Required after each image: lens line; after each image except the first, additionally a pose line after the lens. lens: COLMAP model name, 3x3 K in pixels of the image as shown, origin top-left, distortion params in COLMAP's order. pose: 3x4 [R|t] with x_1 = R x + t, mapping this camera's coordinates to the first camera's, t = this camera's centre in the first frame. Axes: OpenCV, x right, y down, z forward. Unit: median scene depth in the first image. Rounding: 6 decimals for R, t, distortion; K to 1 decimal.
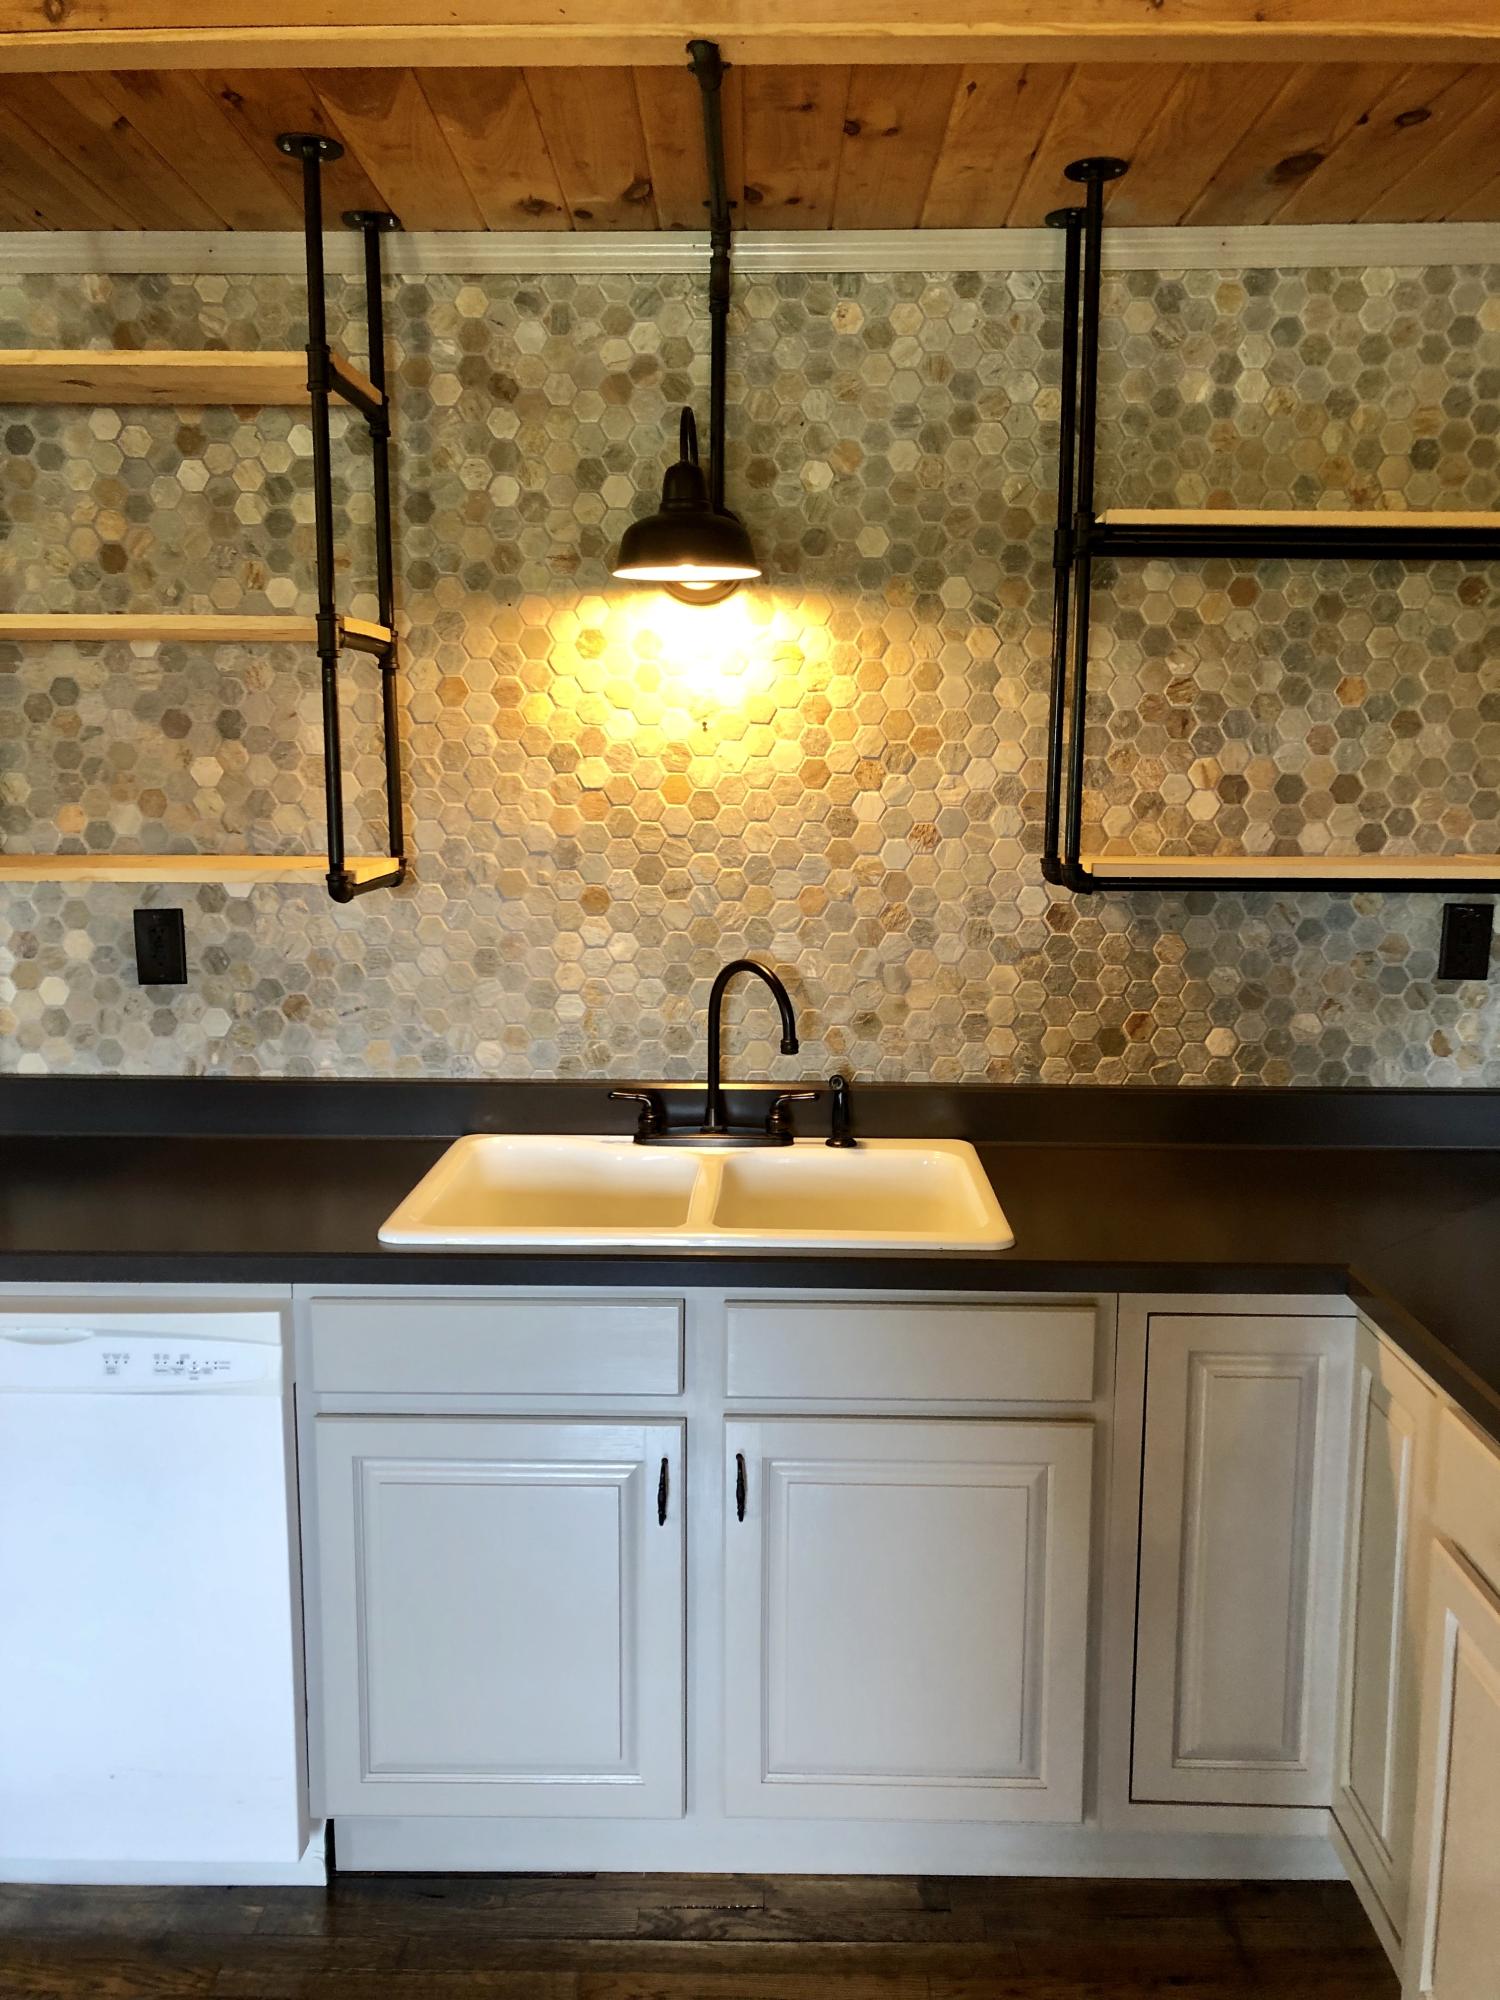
lens RADIAL K [[1632.7, 0, 741.5], [0, 1632.7, 986.3], [0, 0, 1]] dist [0.055824, -0.069082]
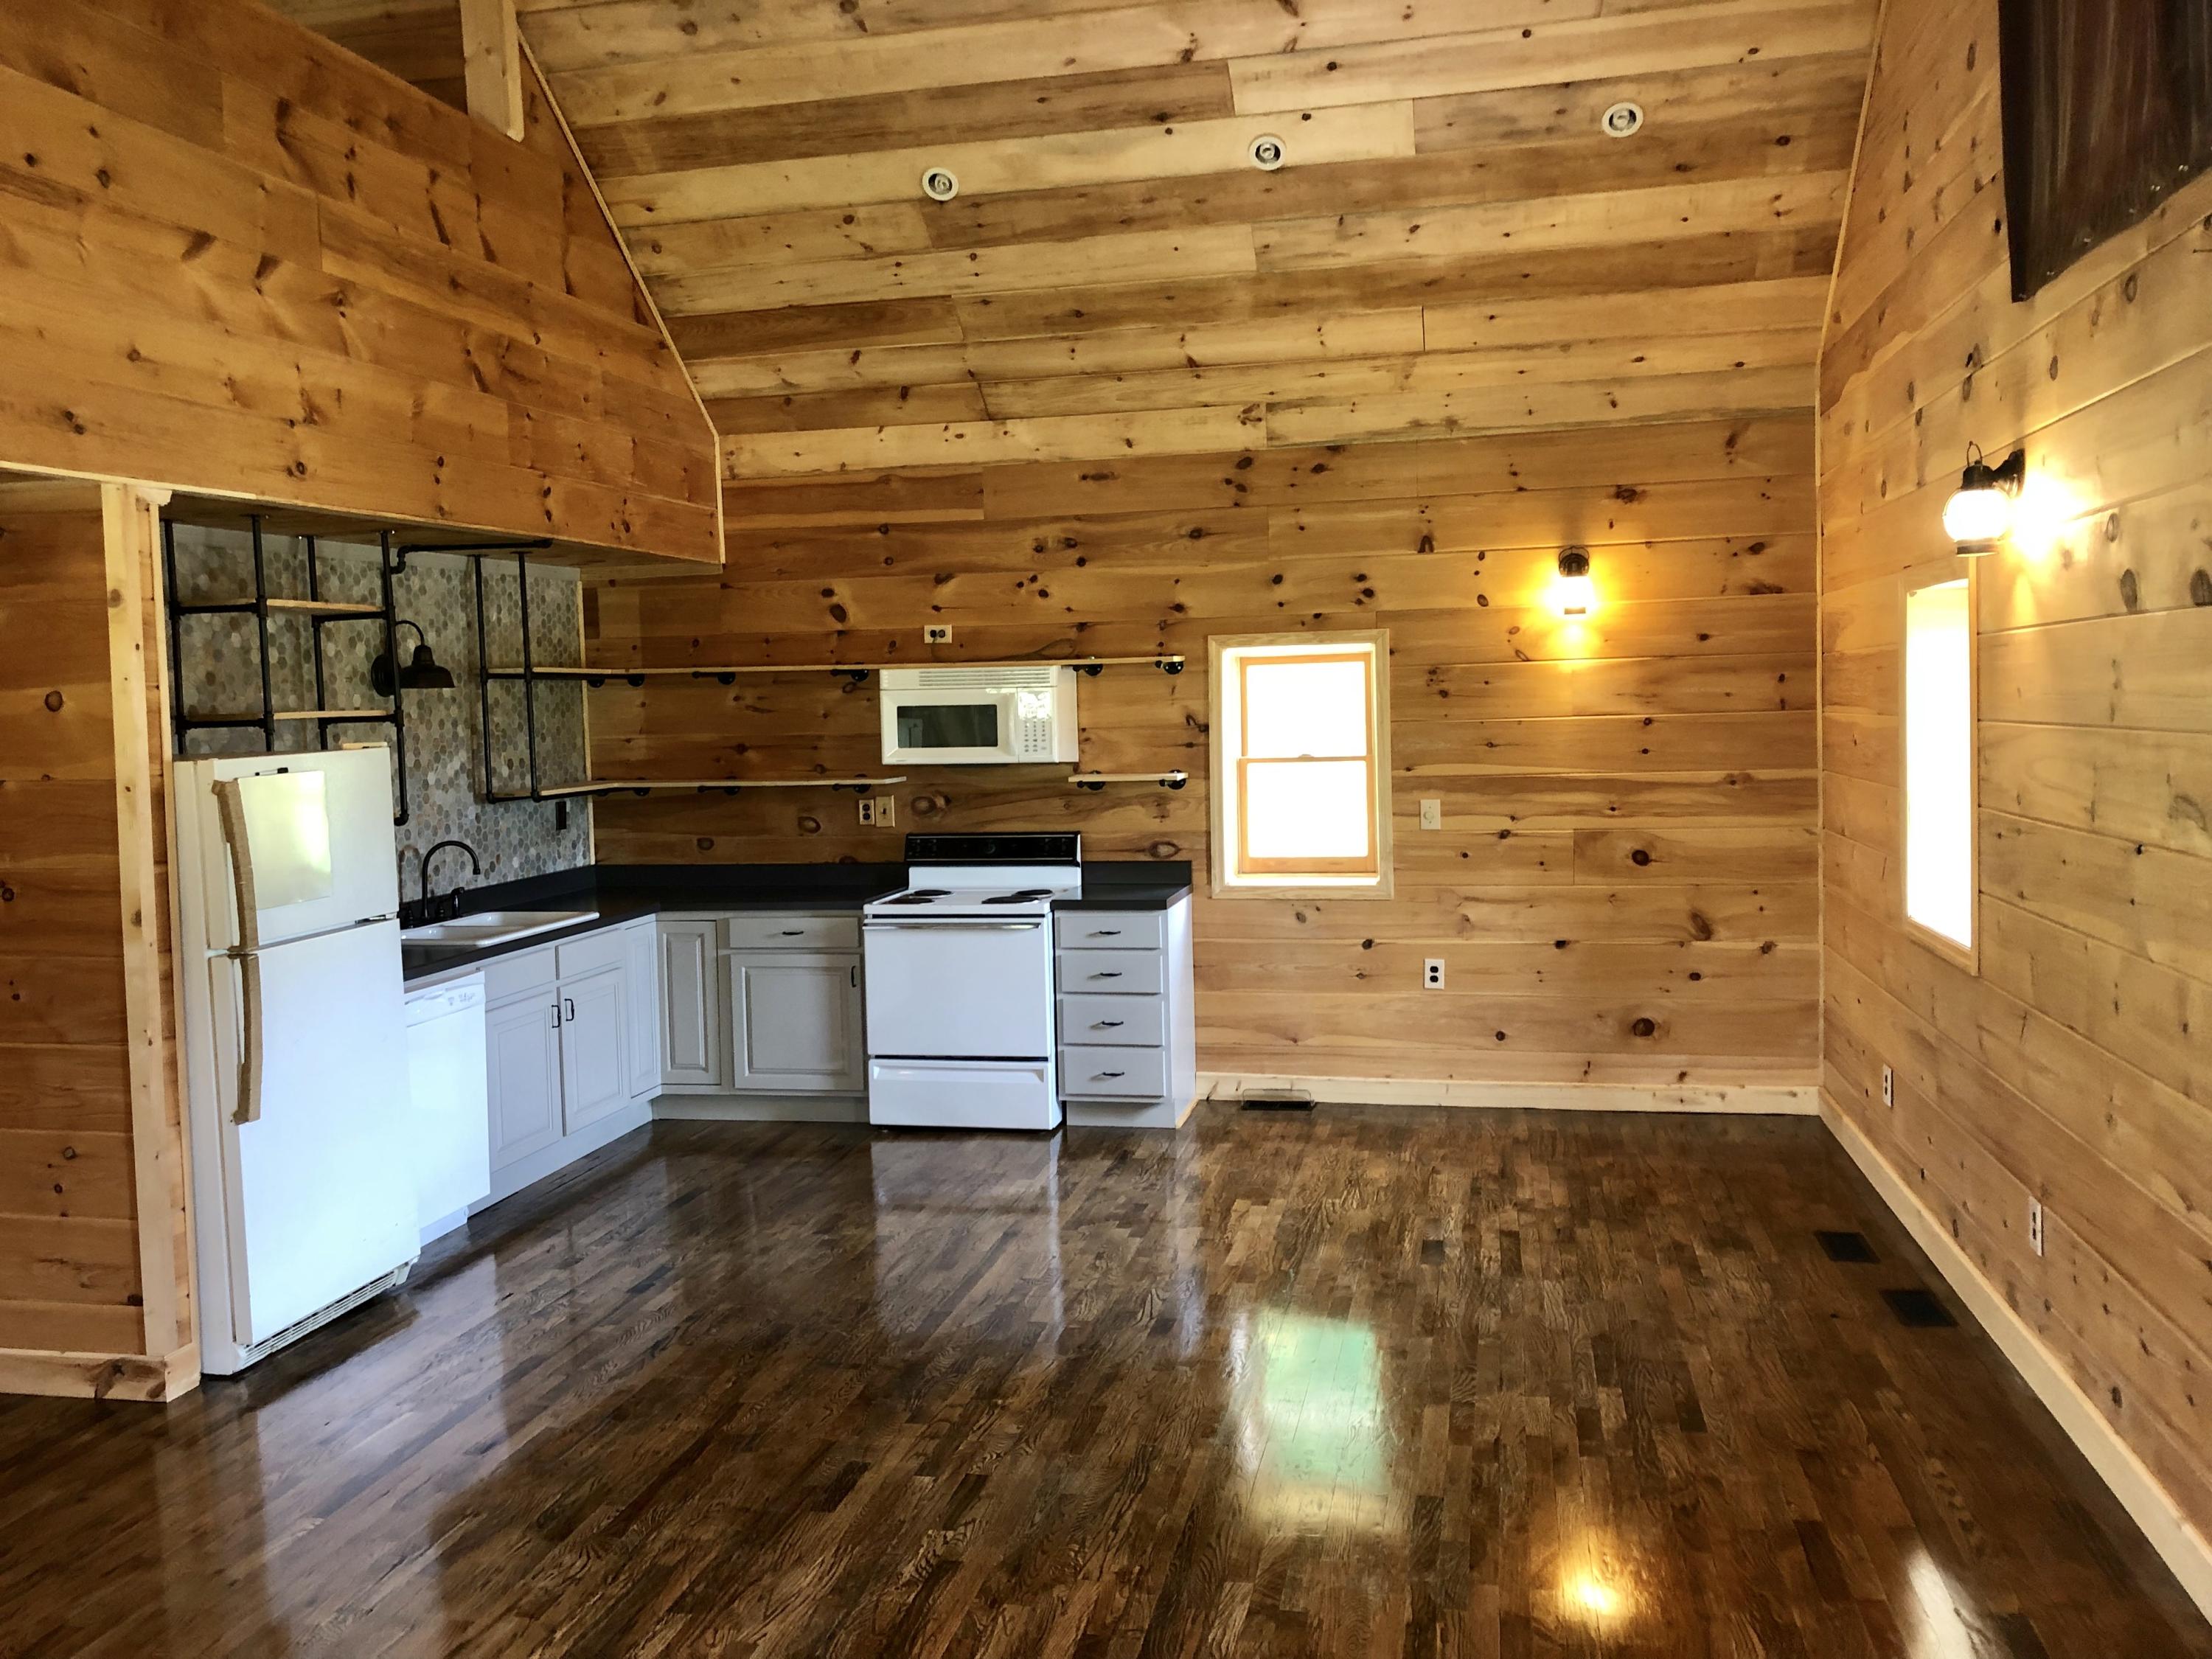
lens RADIAL K [[1805.8, 0, 1119.3], [0, 1805.8, 810.8], [0, 0, 1]] dist [0.055824, -0.069082]
pose [[0.181409, -0.075599, 0.980498, -2.400162], [0.161331, 0.985820, 0.046160, -0.024288], [-0.970084, 0.149811, 0.191033, -0.487350]]
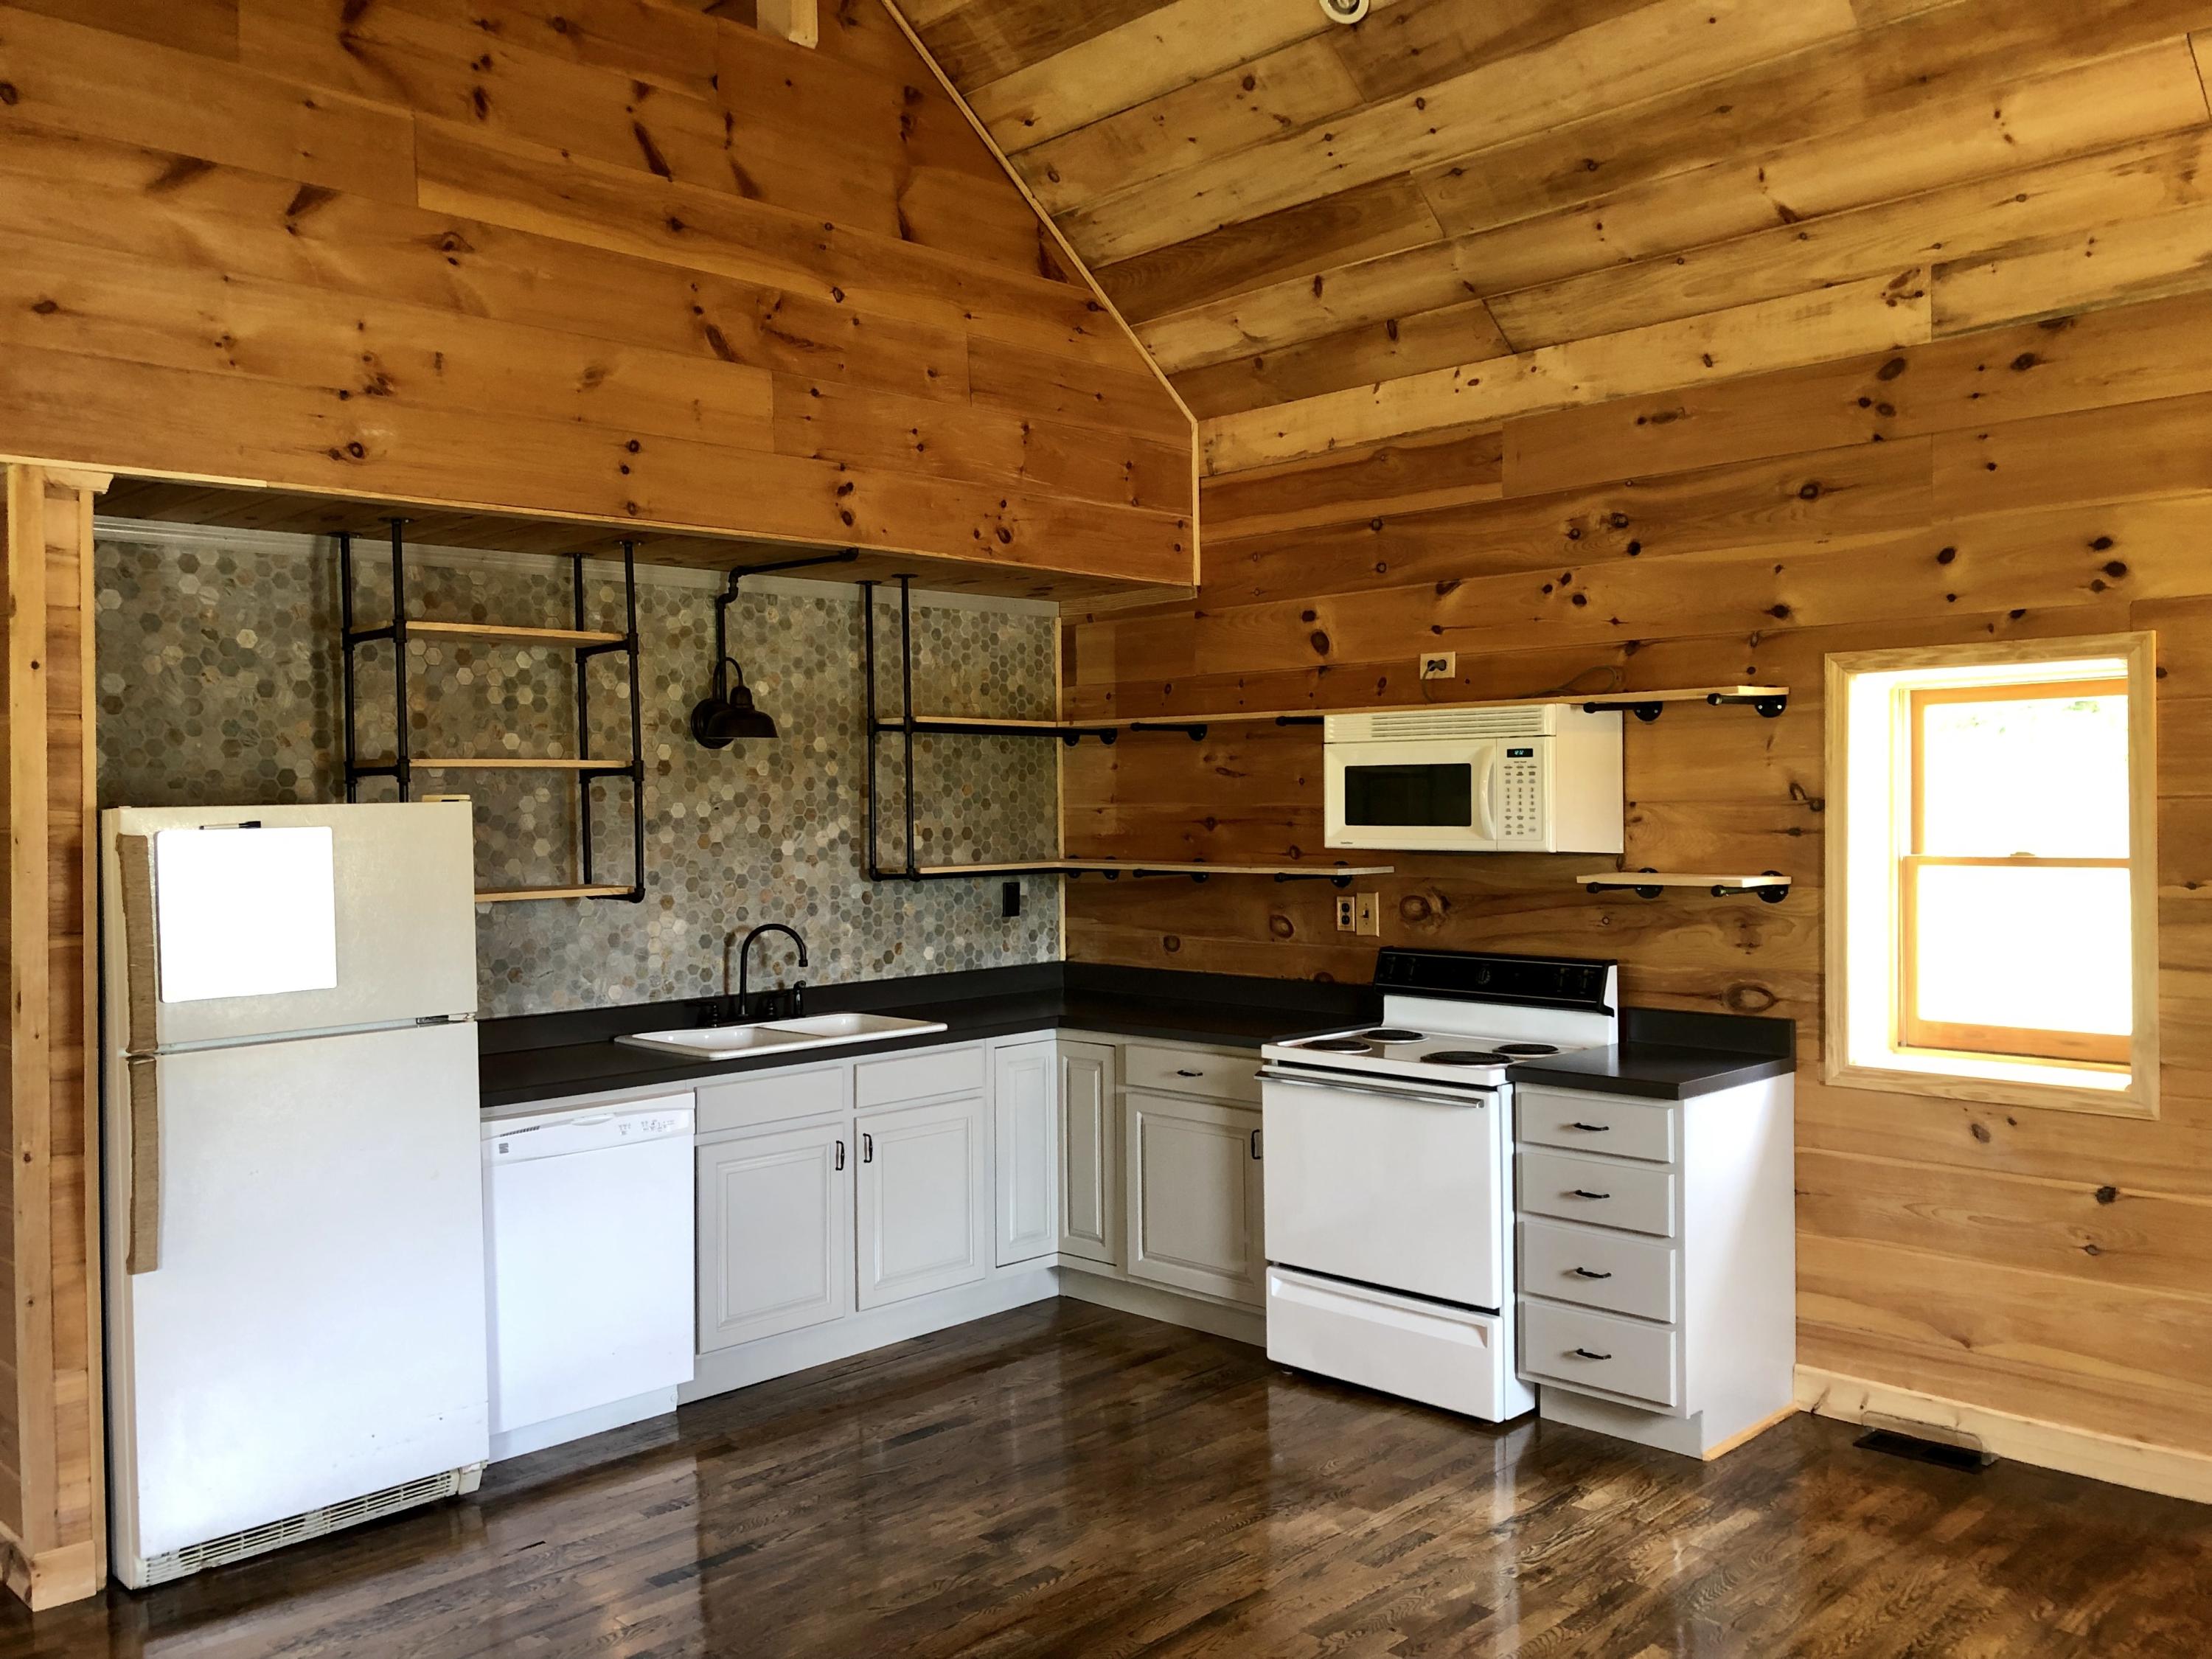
lens RADIAL K [[1805.8, 0, 1123.6], [0, 1805.8, 823.4], [0, 0, 1]] dist [0.055824, -0.069082]
pose [[0.686110, -0.023272, 0.727126, -1.273965], [0.115835, 0.990232, -0.077608, 0.081064], [-0.718217, 0.137474, 0.682104, -0.824806]]
